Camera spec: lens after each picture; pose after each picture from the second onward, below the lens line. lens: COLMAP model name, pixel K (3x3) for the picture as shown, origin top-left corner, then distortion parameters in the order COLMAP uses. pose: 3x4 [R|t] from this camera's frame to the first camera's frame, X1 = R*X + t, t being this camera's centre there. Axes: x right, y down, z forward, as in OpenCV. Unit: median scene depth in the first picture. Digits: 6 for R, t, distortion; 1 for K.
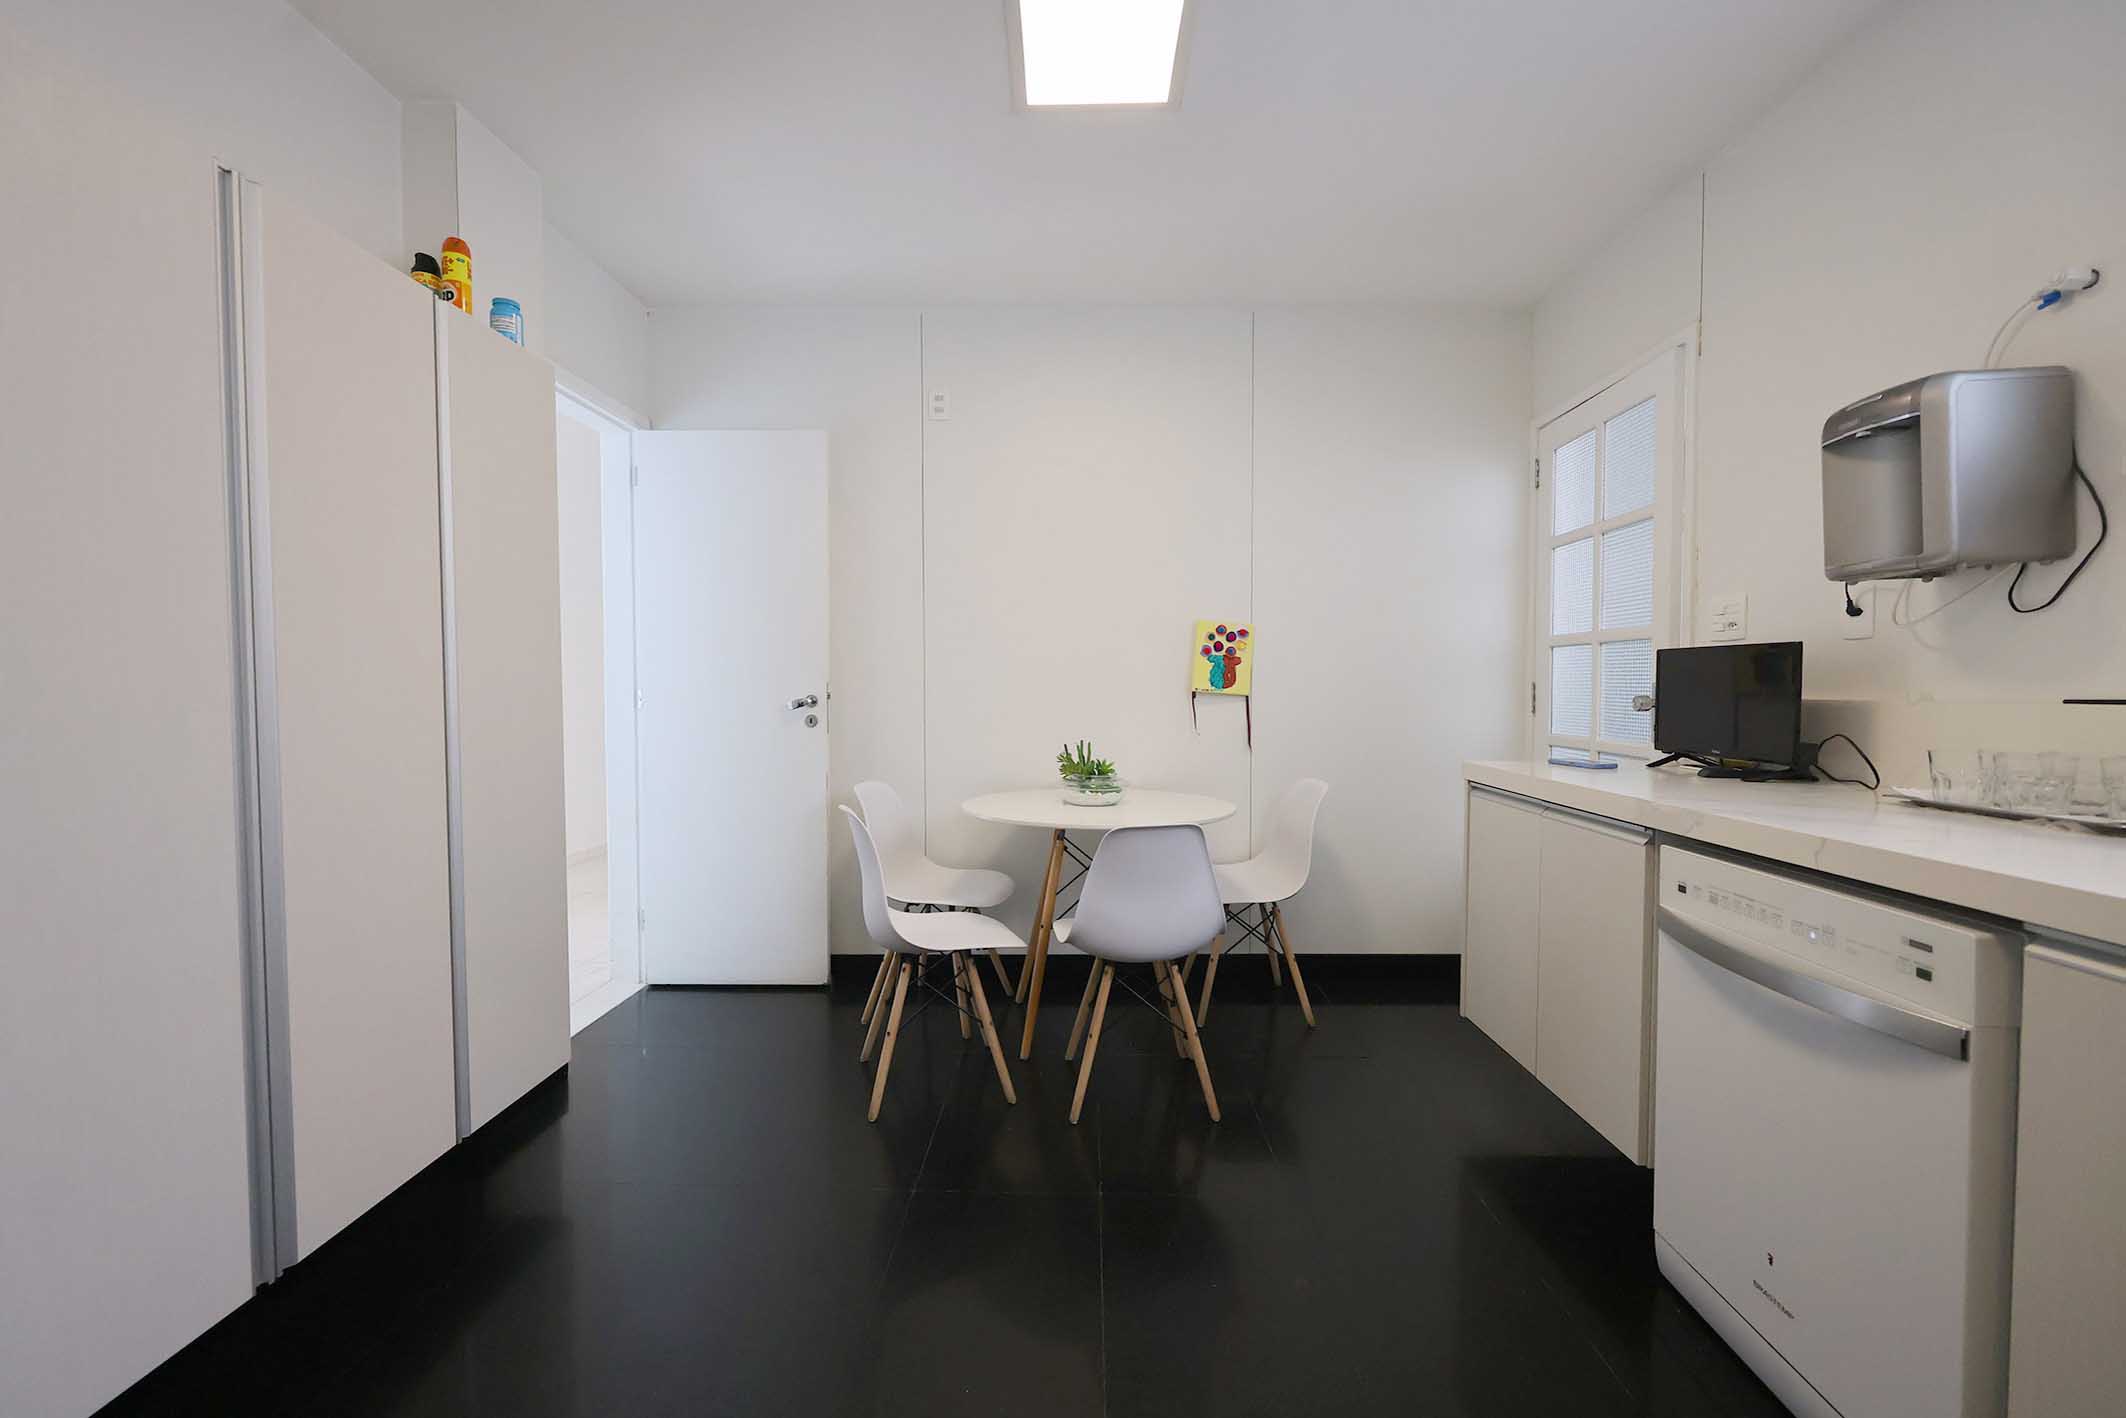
lens RADIAL K [[860.0, 0, 1058.6], [0, 860.0, 709.4], [0, 0, 1]] dist [0.001321, 0.000073]
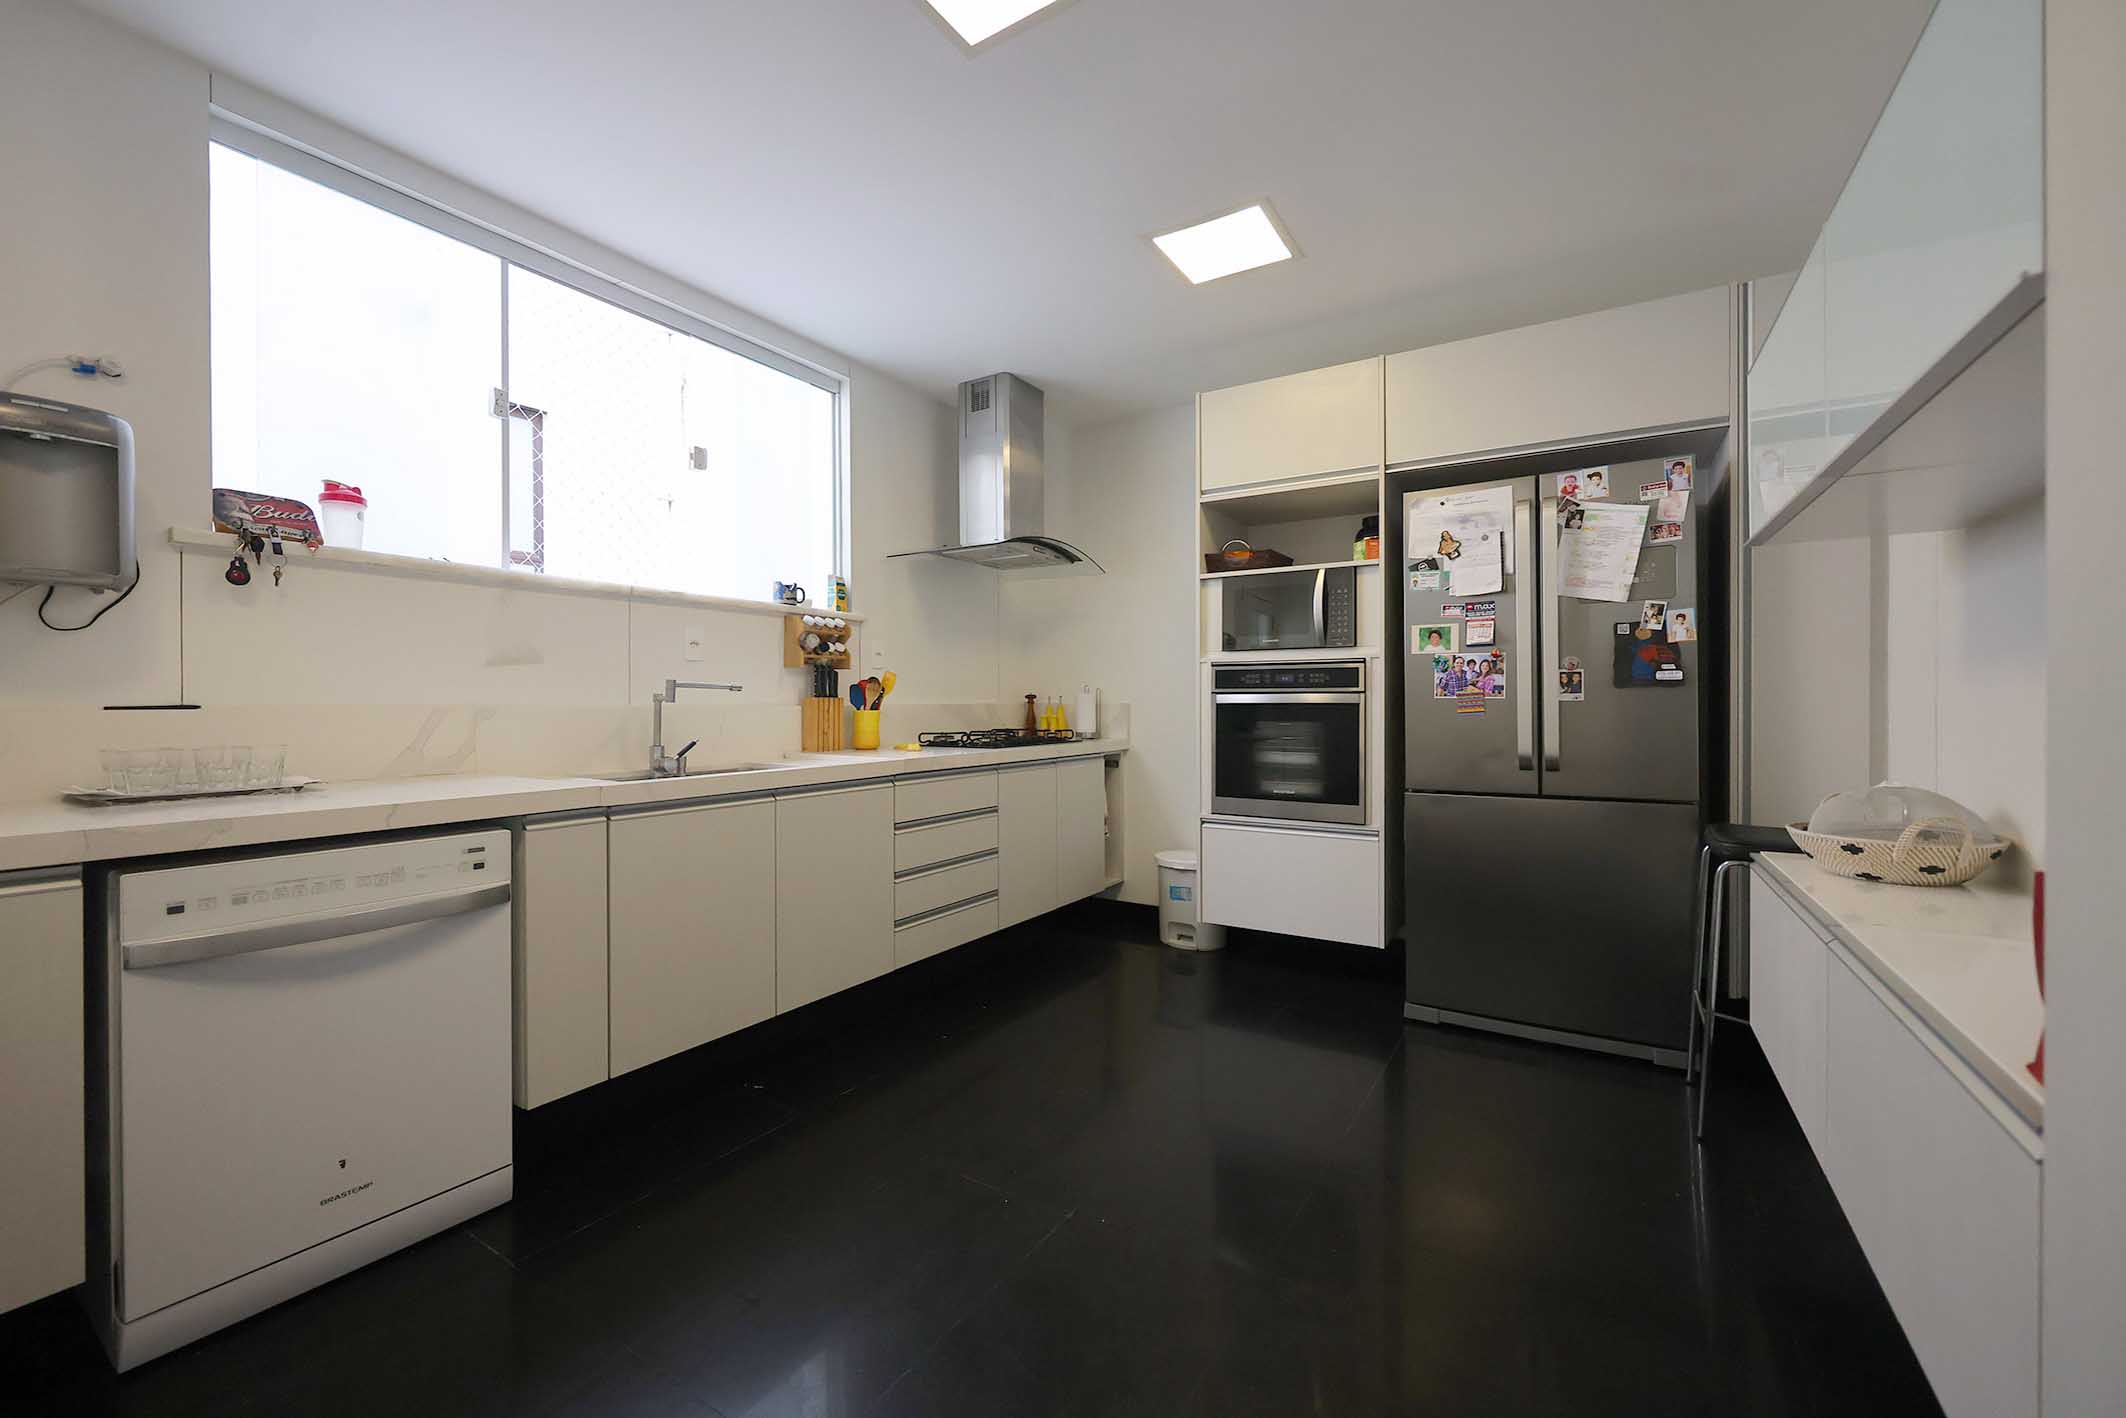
lens RADIAL K [[860.0, 0, 1058.6], [0, 860.0, 709.4], [0, 0, 1]] dist [0.001321, 0.000073]
pose [[-0.860839, -0.004110, 0.508861, -0.610516], [0.015758, 0.999273, 0.034729, -0.027781], [-0.508633, 0.037915, -0.860148, 1.389773]]
